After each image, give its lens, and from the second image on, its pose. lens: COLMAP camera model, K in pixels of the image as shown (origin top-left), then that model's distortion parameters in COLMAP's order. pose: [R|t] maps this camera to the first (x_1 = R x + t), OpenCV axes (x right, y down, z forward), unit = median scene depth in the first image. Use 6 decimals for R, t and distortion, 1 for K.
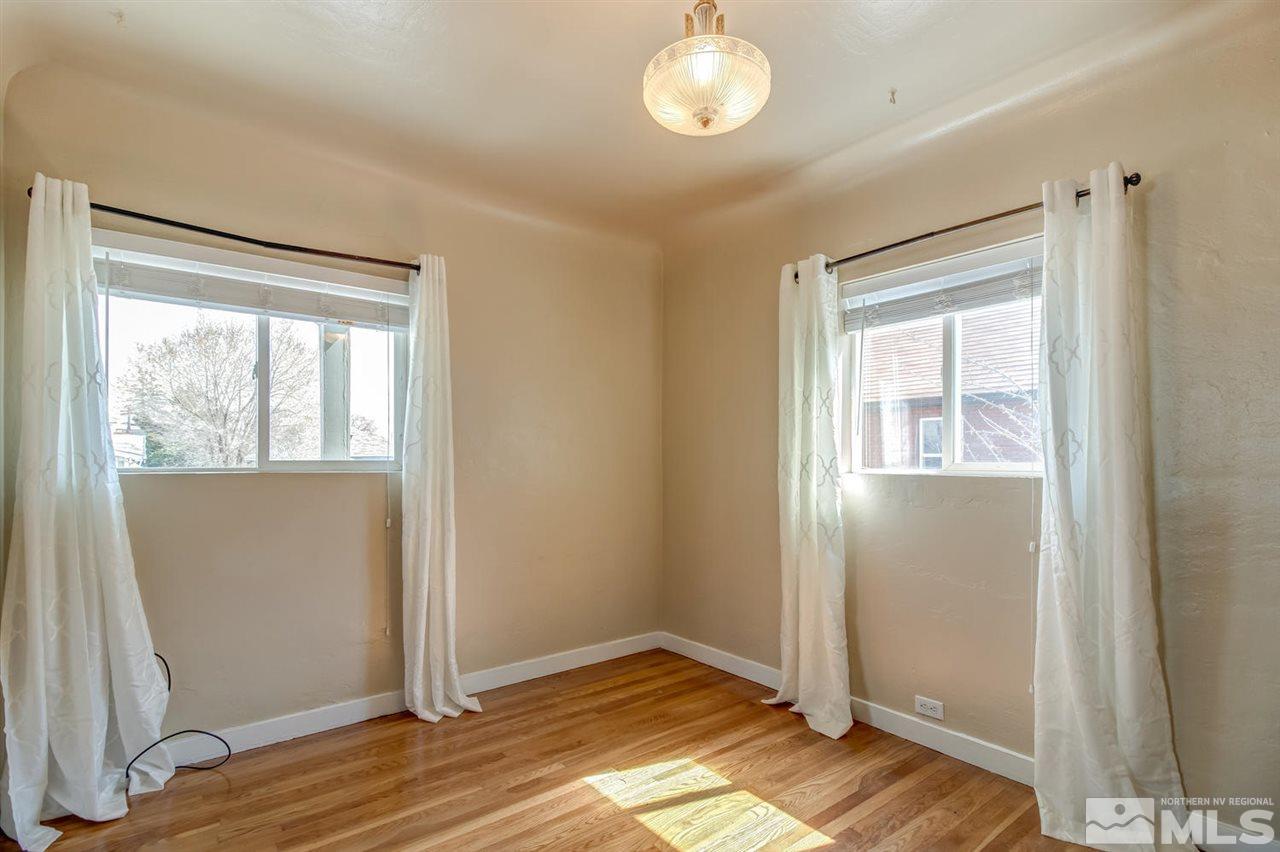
lens RADIAL K [[609.5, 0, 635.2], [0, 609.5, 460.5], [0, 0, 1]] dist [0.023407, -0.017114]
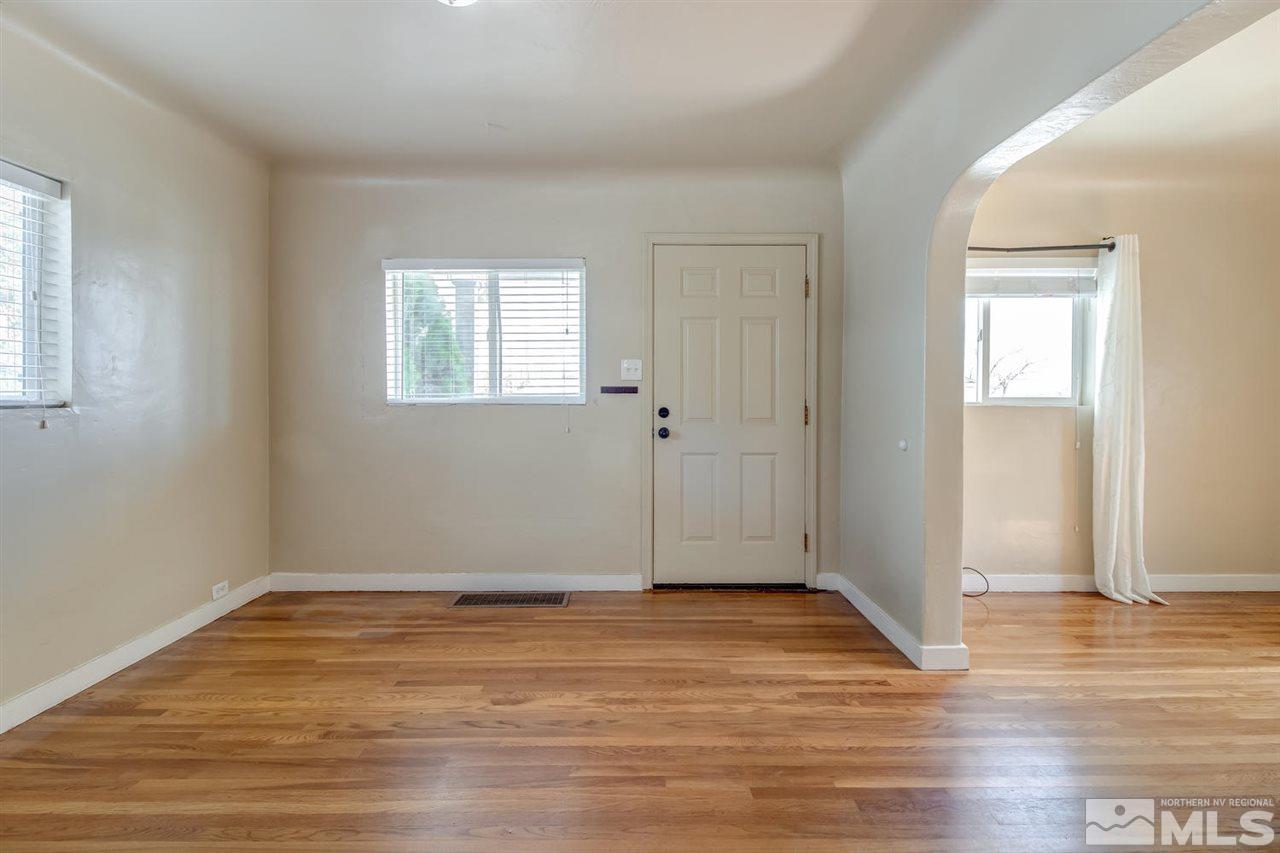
lens RADIAL K [[594.9, 0, 636.9], [0, 594.9, 399.9], [0, 0, 1]] dist [0.026371, -0.017419]
pose [[0.791352, 0.003235, -0.611352, -0.384027], [-0.000062, 0.999986, 0.005212, -0.000548], [0.611361, -0.004087, 0.791342, -0.620488]]
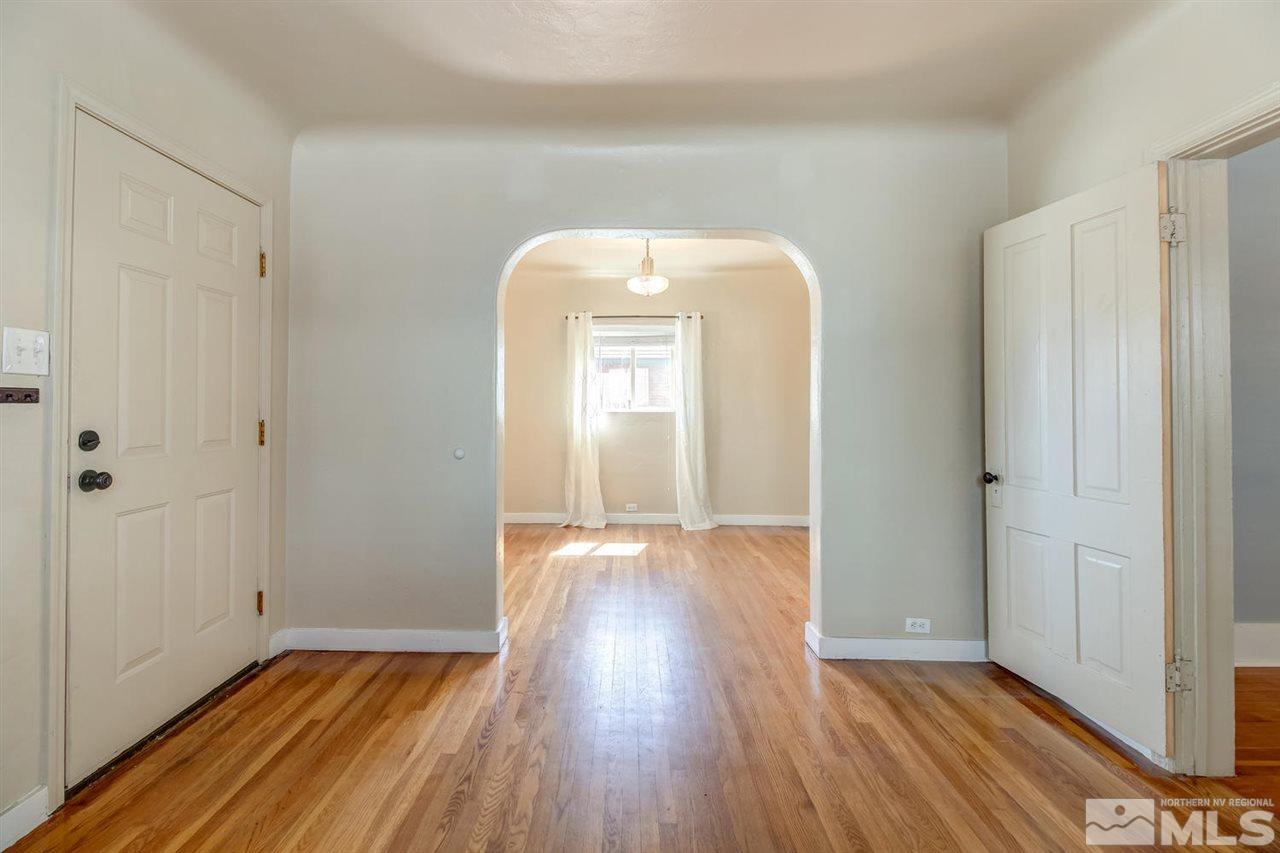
lens RADIAL K [[593.0, 0, 609.8], [0, 593.0, 394.4], [0, 0, 1]] dist [0.024004, -0.014584]
pose [[0.644417, 0.011956, 0.764581, -1.300670], [0.001389, 0.999858, -0.016806, -0.005755], [-0.764673, 0.011892, 0.644309, -0.426372]]
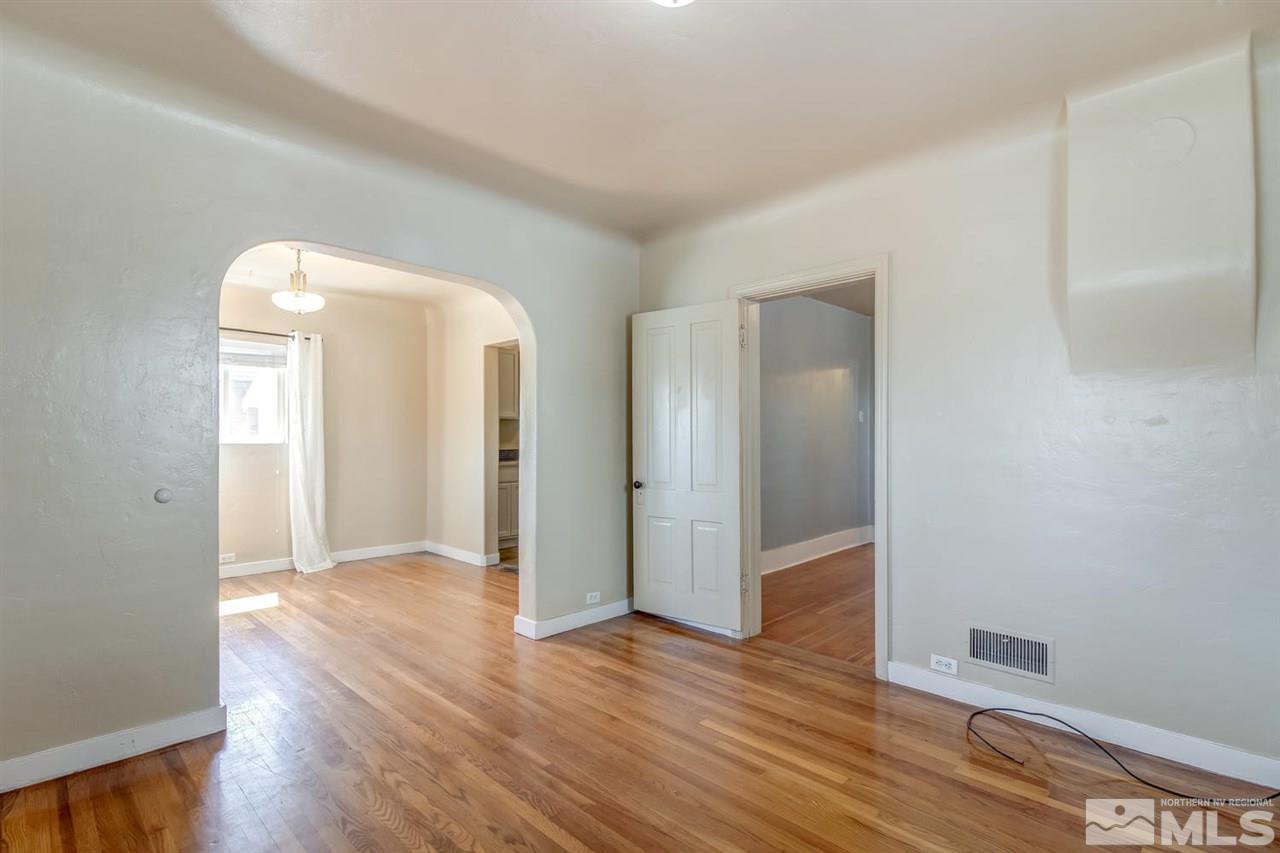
lens RADIAL K [[606.7, 0, 633.0], [0, 606.7, 427.4], [0, 0, 1]] dist [0.022044, -0.015458]
pose [[-0.122133, 0.013256, 0.992425, -1.597727], [0.000057, 0.999911, -0.013348, -0.002851], [-0.992514, -0.001573, -0.122123, -0.077340]]
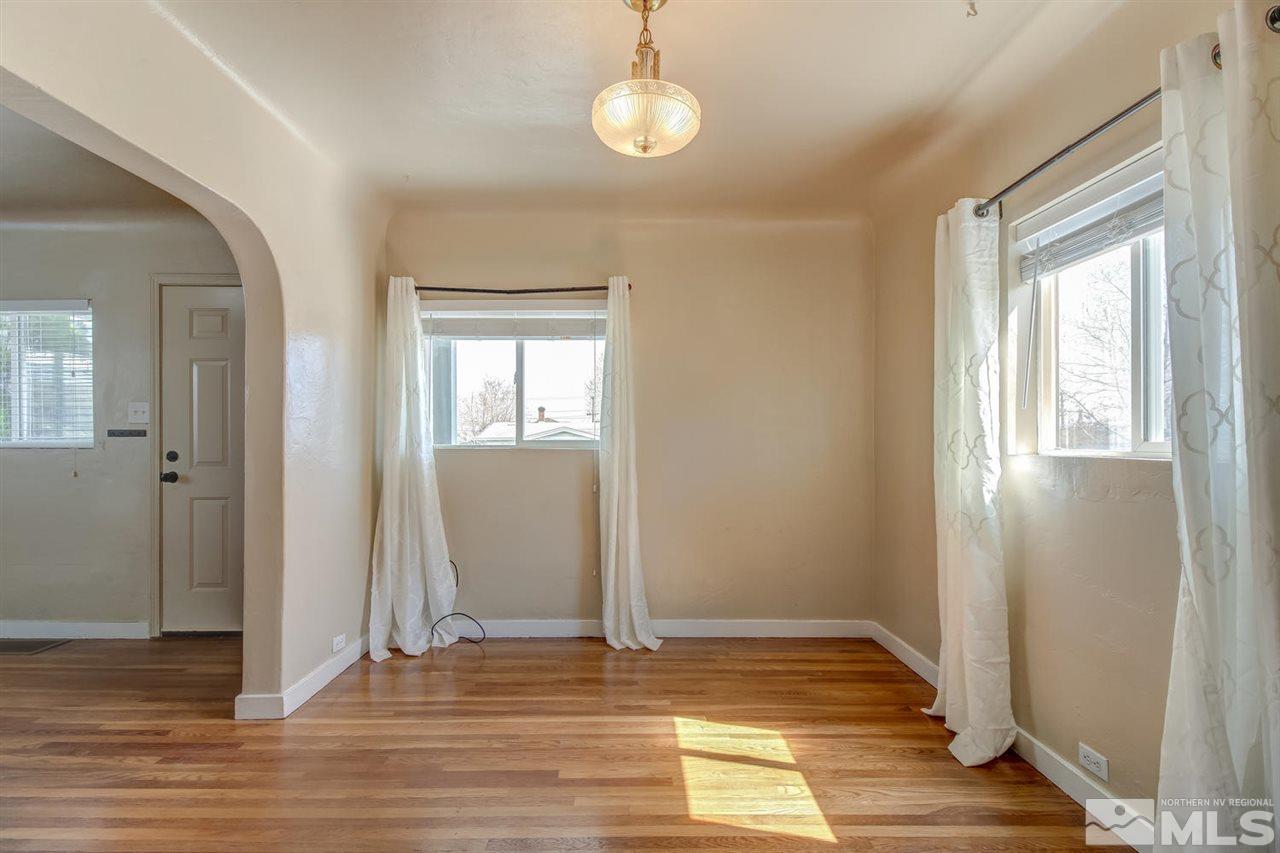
lens RADIAL K [[598.8, 0, 627.0], [0, 598.8, 439.2], [0, 0, 1]] dist [0.023091, -0.015398]
pose [[0.789308, -0.003233, -0.613989, 0.453677], [0.000467, 0.999989, -0.004666, 0.003857], [0.613997, 0.003396, 0.789301, 0.045261]]
